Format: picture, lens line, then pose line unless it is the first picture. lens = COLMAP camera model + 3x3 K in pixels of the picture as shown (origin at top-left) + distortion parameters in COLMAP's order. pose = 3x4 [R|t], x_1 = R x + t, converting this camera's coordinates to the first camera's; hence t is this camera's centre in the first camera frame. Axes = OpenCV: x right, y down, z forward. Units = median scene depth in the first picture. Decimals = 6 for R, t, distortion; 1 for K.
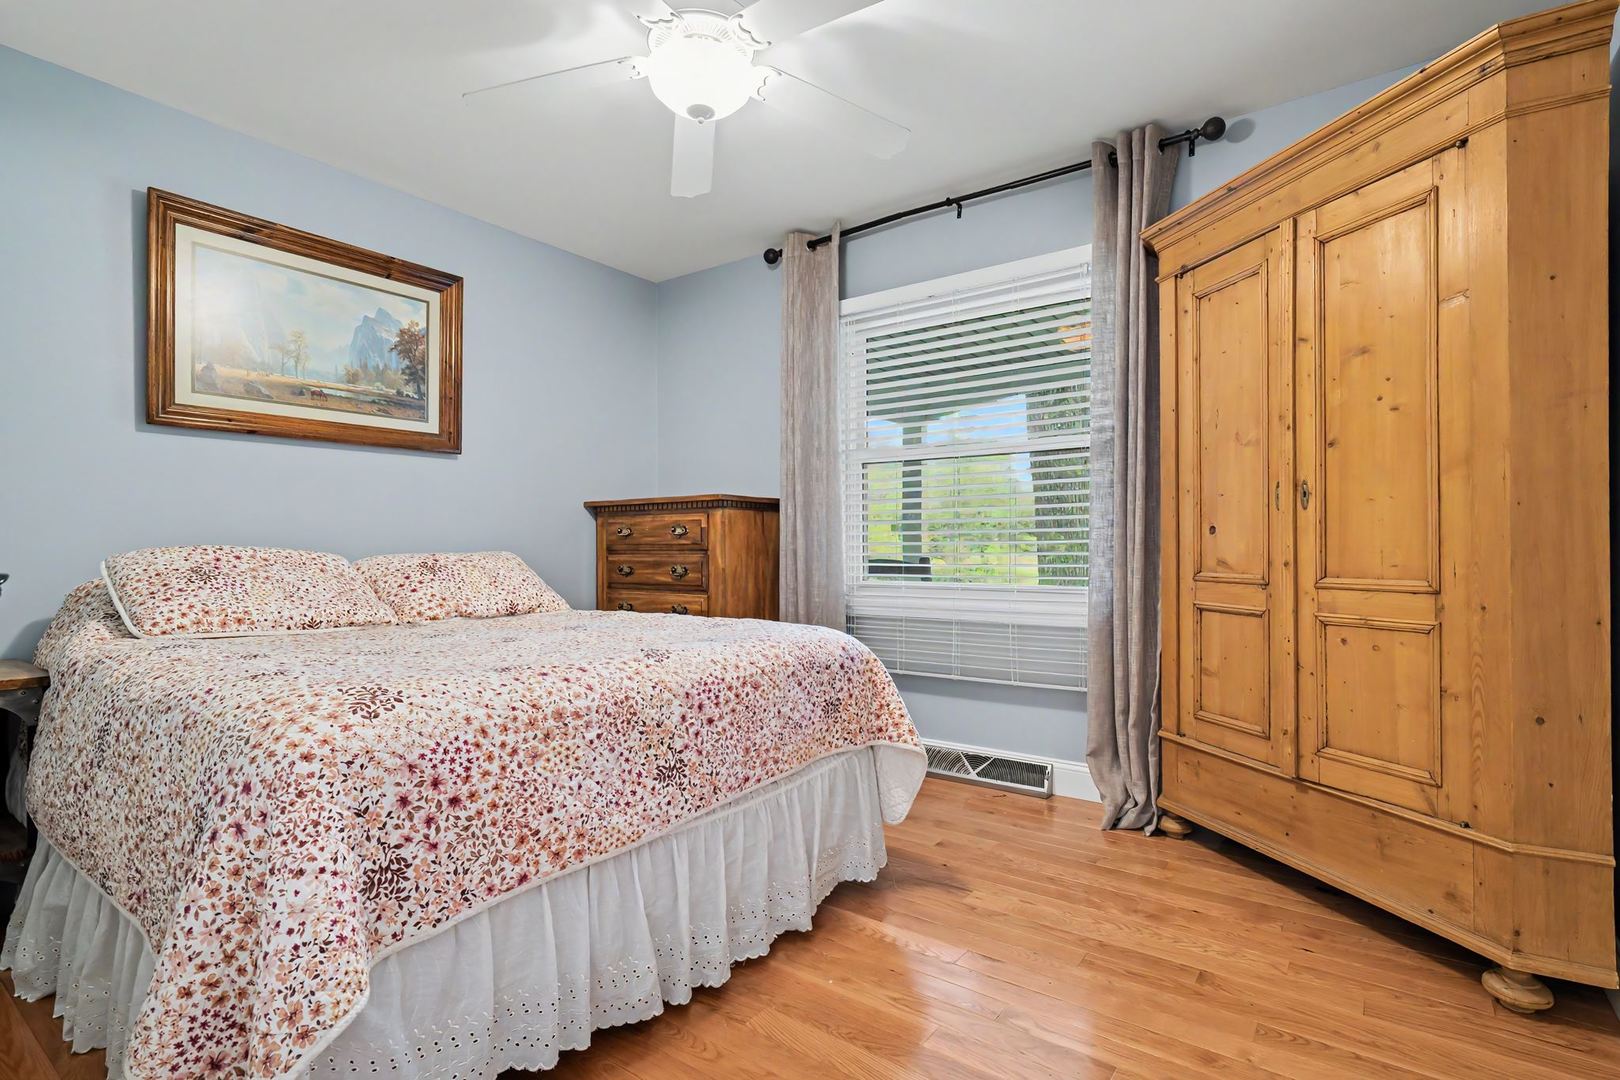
lens RADIAL K [[783.3, 0, 810.7], [0, 783.3, 542.8], [0, 0, 1]] dist [-0.002751, 0.003989]
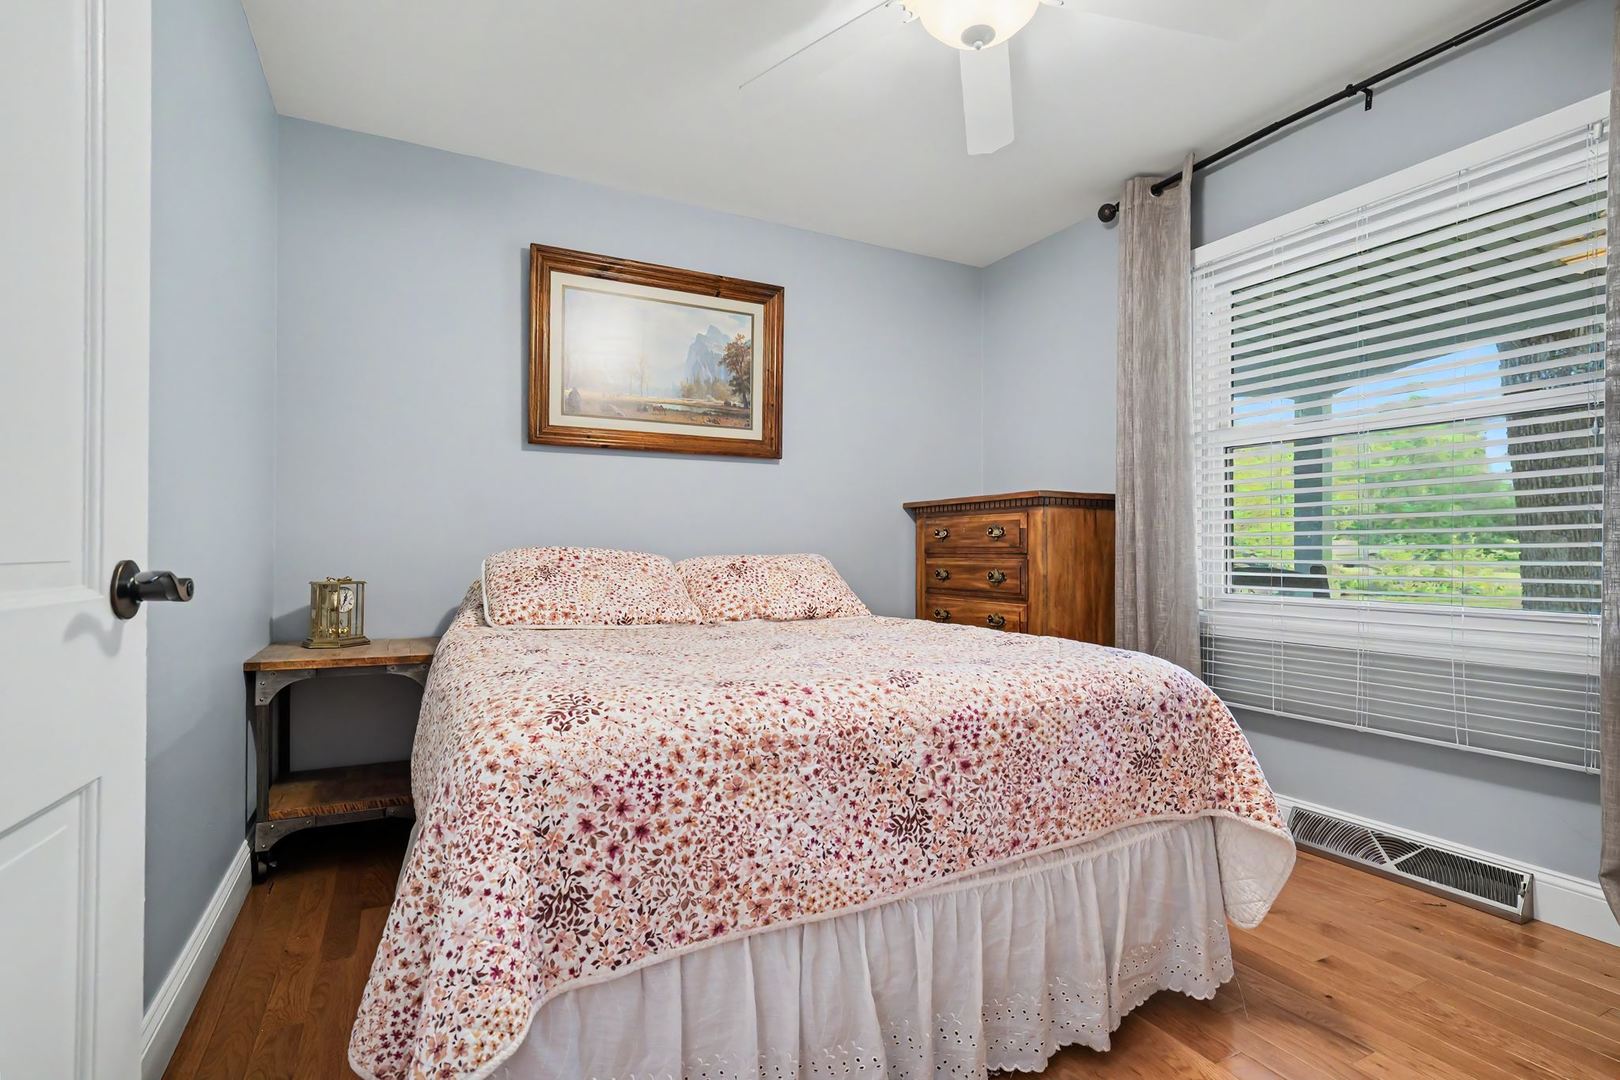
lens RADIAL K [[783.3, 0, 808.2], [0, 783.3, 540.6], [0, 0, 1]] dist [-0.002751, 0.003989]
pose [[0.896486, -0.000203, -0.443073, 0.064720], [-0.002687, 0.999979, -0.005894, 0.000297], [0.443065, 0.006475, 0.896466, 0.152550]]
